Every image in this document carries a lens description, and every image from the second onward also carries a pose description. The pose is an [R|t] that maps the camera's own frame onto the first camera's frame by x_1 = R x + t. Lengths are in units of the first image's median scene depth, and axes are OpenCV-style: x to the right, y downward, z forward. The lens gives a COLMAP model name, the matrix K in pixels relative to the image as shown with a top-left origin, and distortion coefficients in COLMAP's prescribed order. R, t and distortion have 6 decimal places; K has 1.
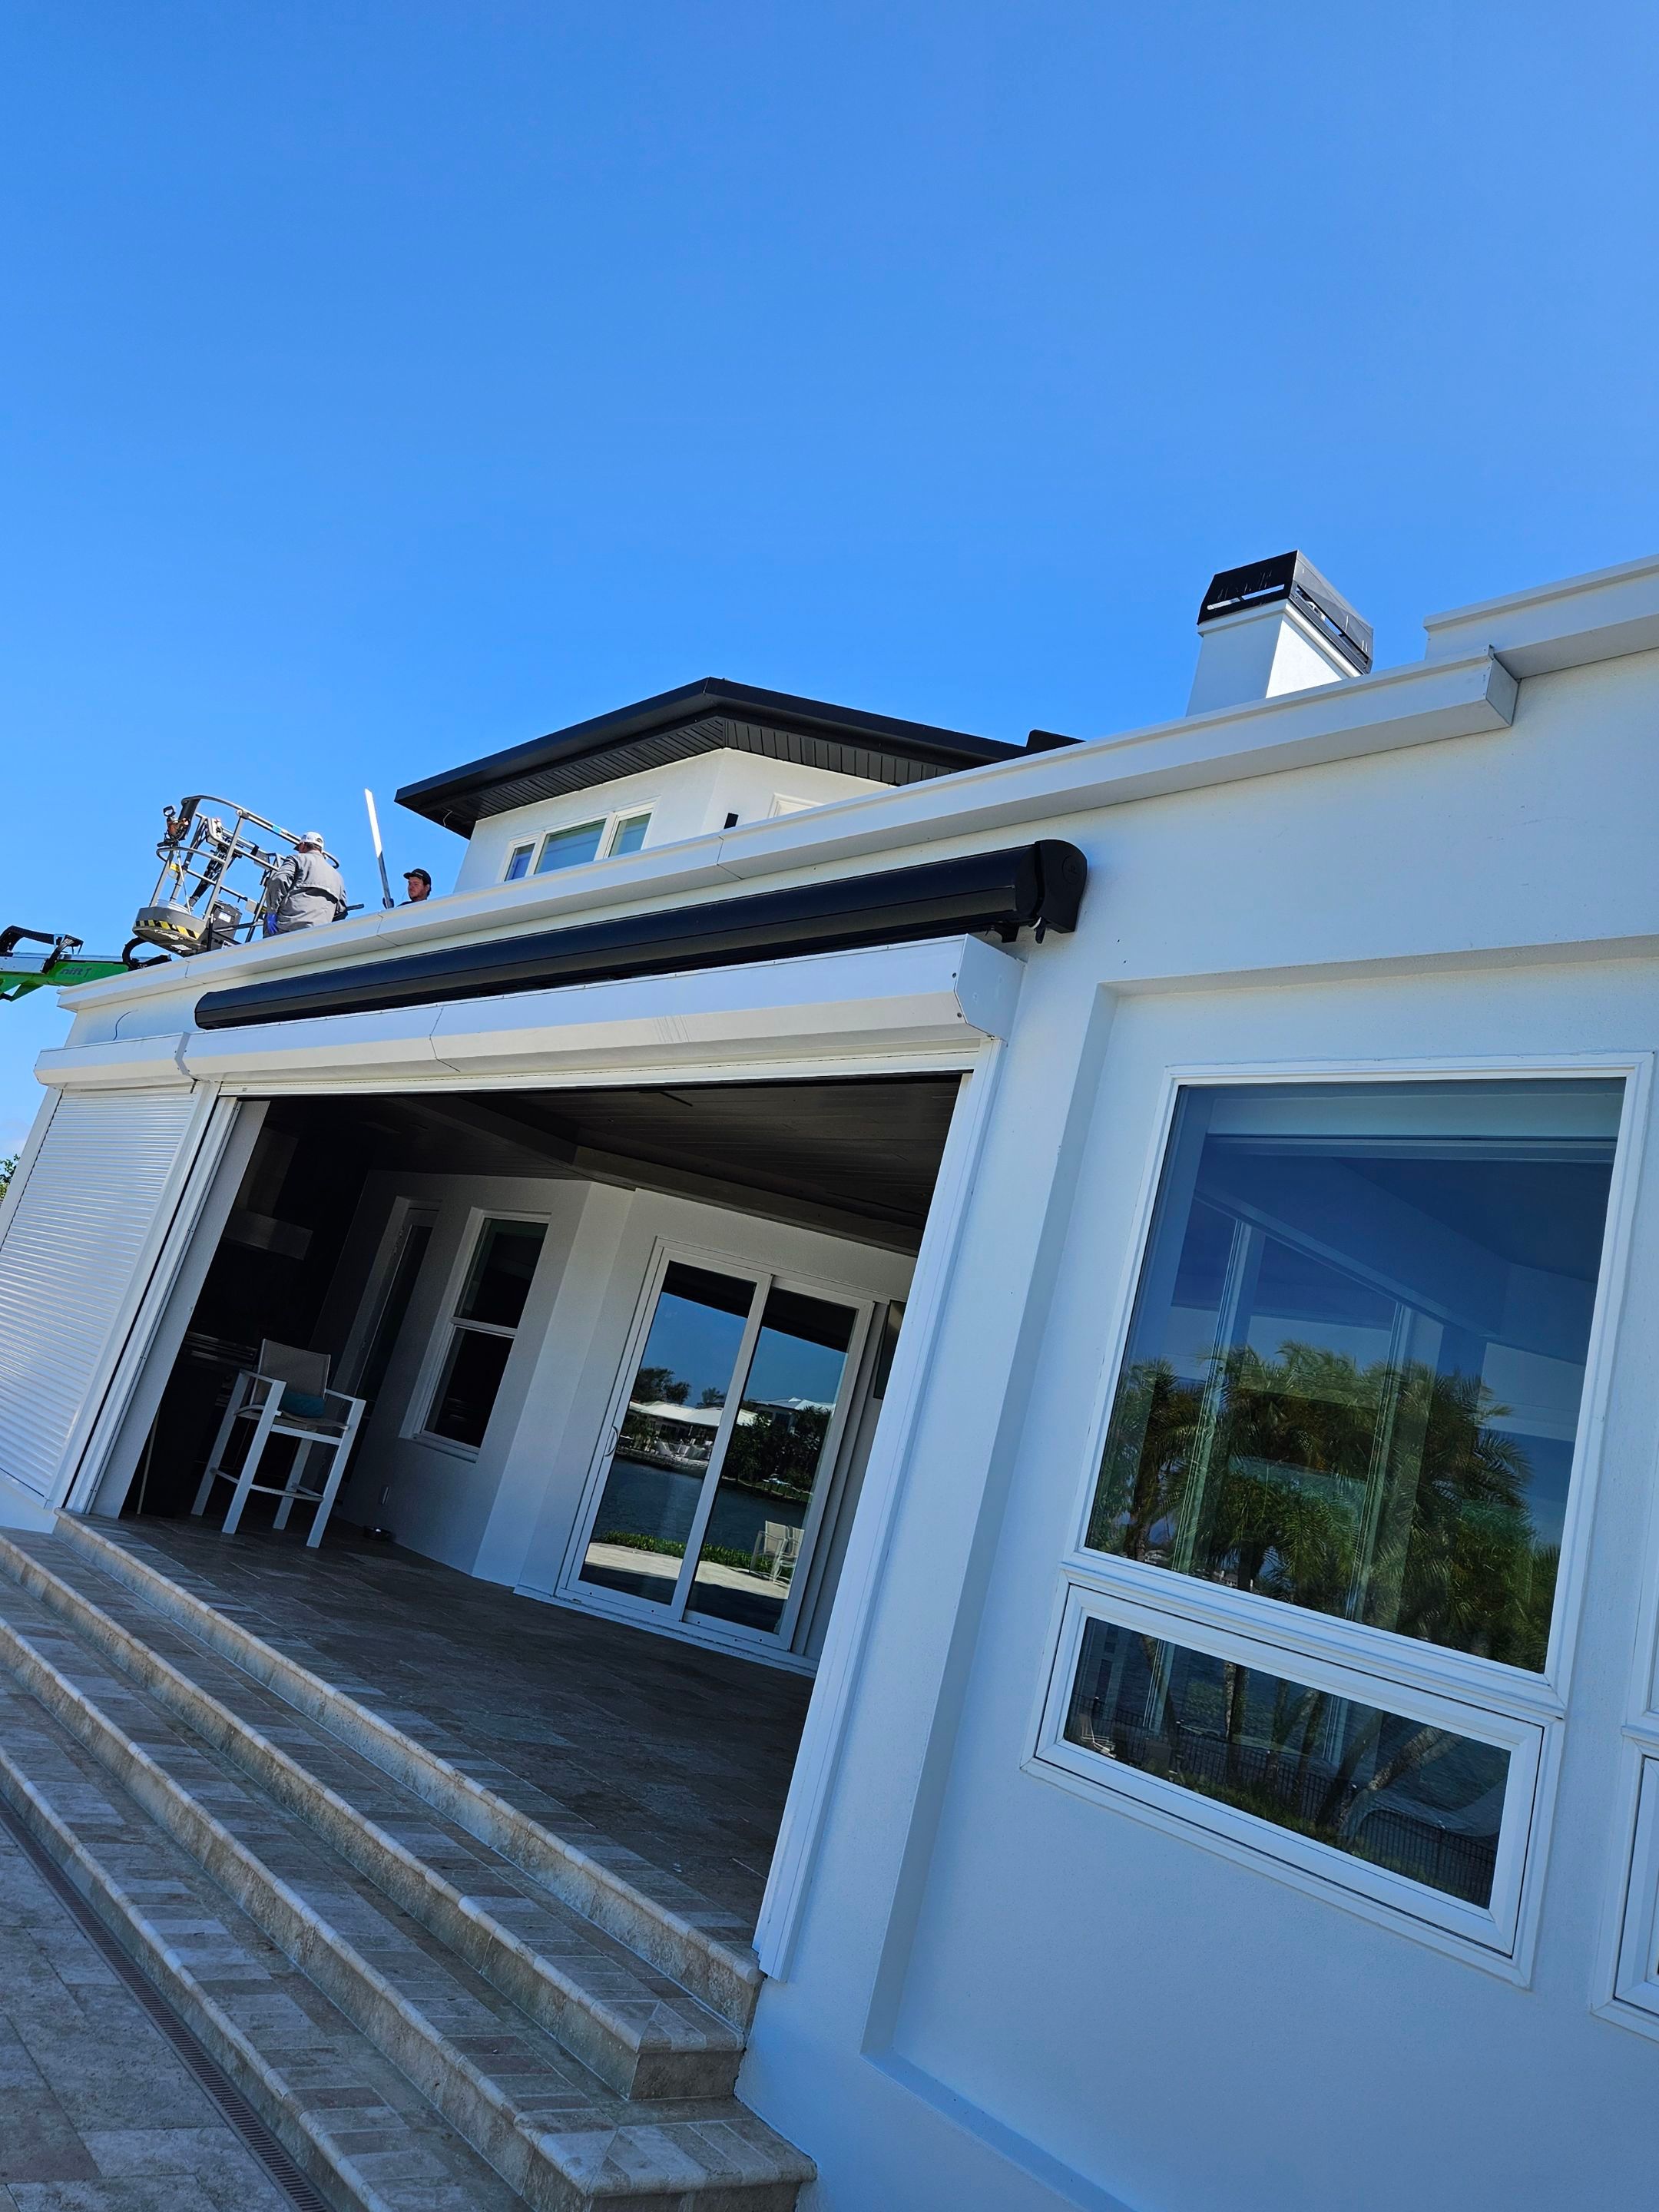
lens RADIAL K [[1553.2, 0, 818.0], [0, 1553.2, 1073.0], [0, 0, 1]] dist [0.072203, -0.057411]
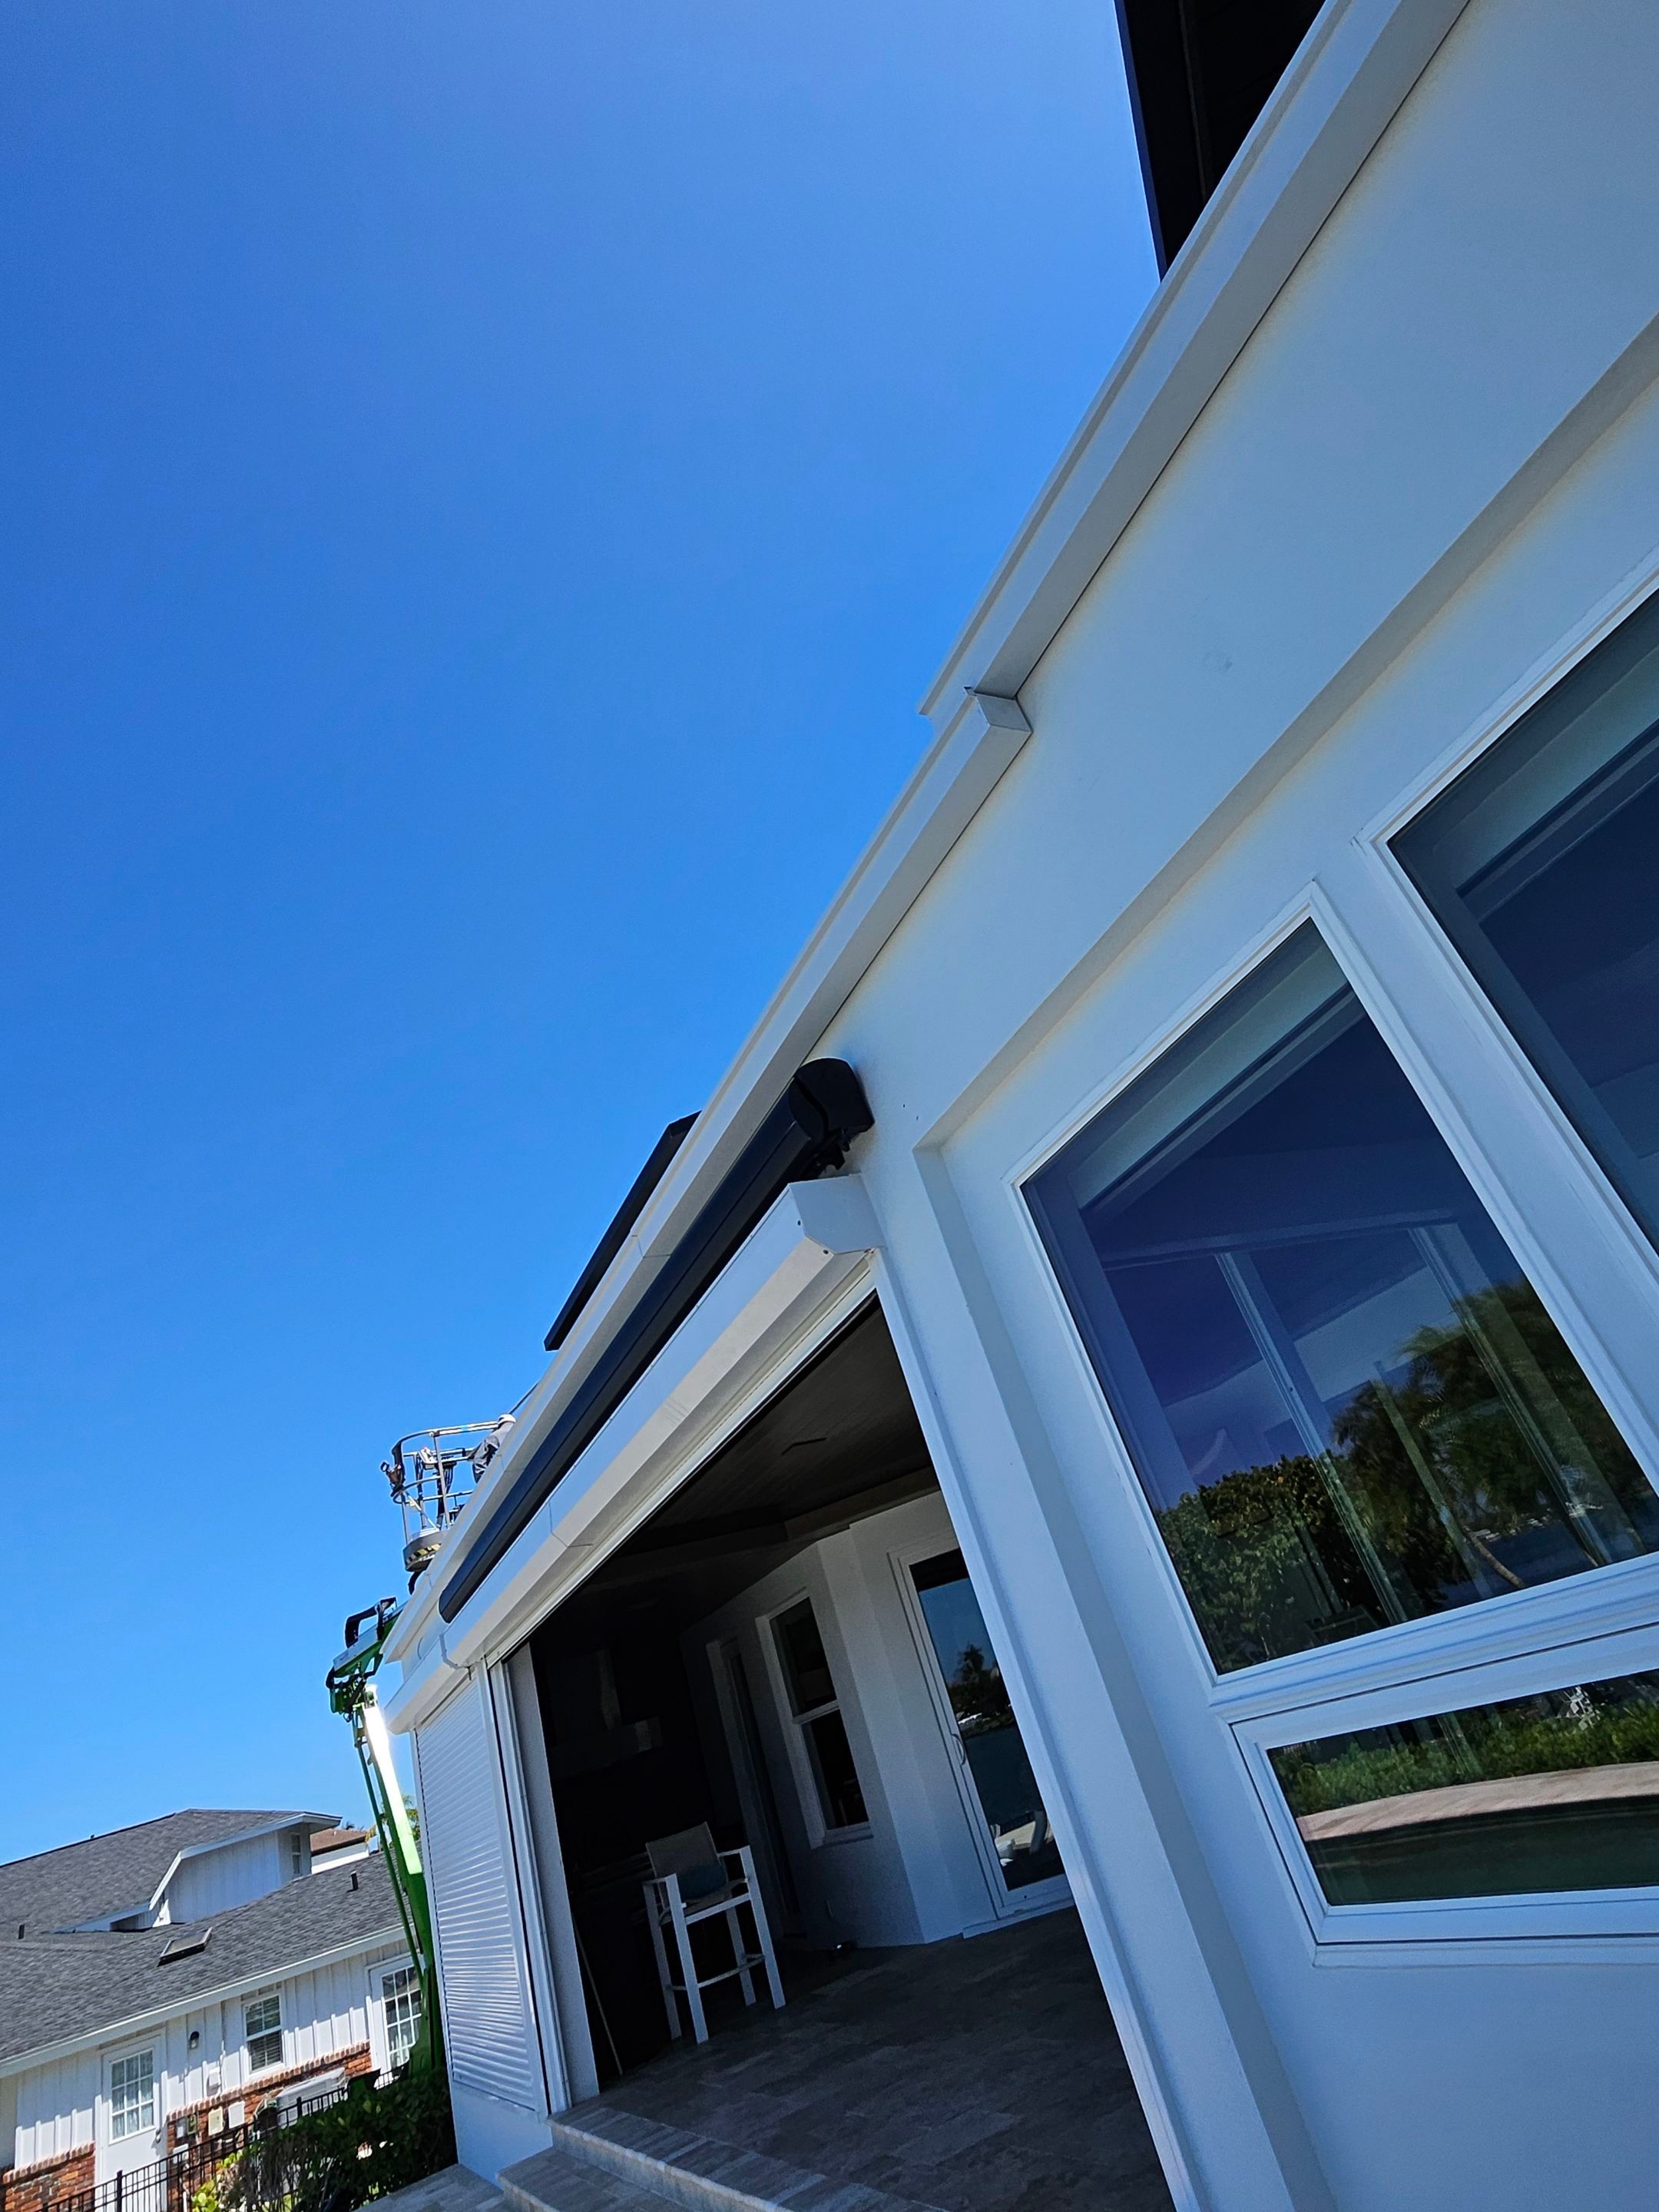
lens RADIAL K [[1213.6, 0, 836.5], [0, 1213.6, 1063.4], [0, 0, 1]] dist [0.001893, -0.000883]
pose [[0.816824, -0.576876, 0.003617, 0.092661], [0.558641, 0.789409, -0.254468, 0.040235], [0.143941, 0.209876, 0.967074, 0.112093]]
